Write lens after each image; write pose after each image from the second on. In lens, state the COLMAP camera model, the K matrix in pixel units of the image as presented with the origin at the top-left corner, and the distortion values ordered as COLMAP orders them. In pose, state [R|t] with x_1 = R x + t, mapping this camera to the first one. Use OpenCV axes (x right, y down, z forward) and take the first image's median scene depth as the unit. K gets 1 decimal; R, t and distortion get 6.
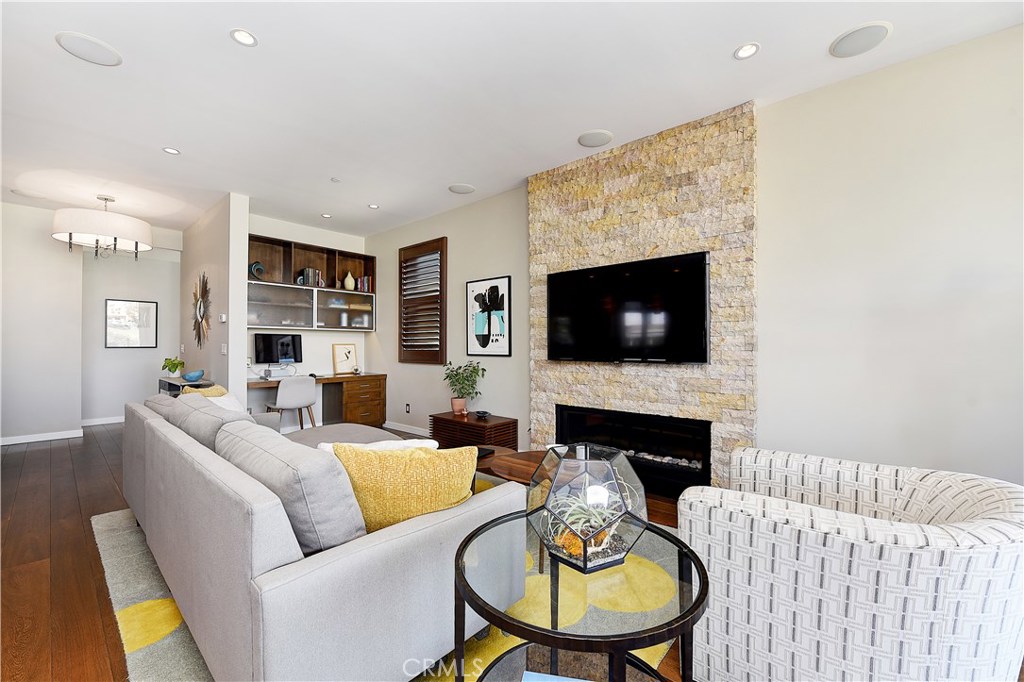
lens RADIAL K [[409.2, 0, 511.6], [0, 409.2, 342.7], [0, 0, 1]] dist [-0.014351, -0.001827]
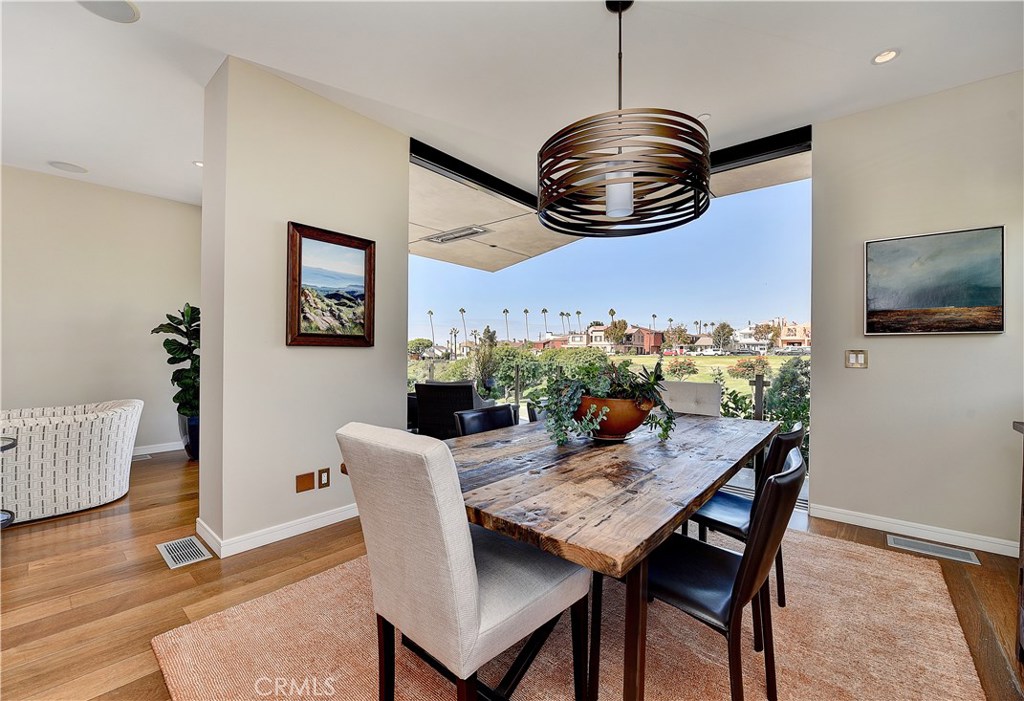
lens RADIAL K [[418.8, 0, 495.2], [0, 418.8, 352.2], [0, 0, 1]] dist [-0.017144, -0.000099]
pose [[0.008894, -0.004099, 0.999952, -0.409381], [-0.016110, 0.999861, 0.004242, -0.002017], [-0.999831, -0.016147, 0.008827, -0.405305]]
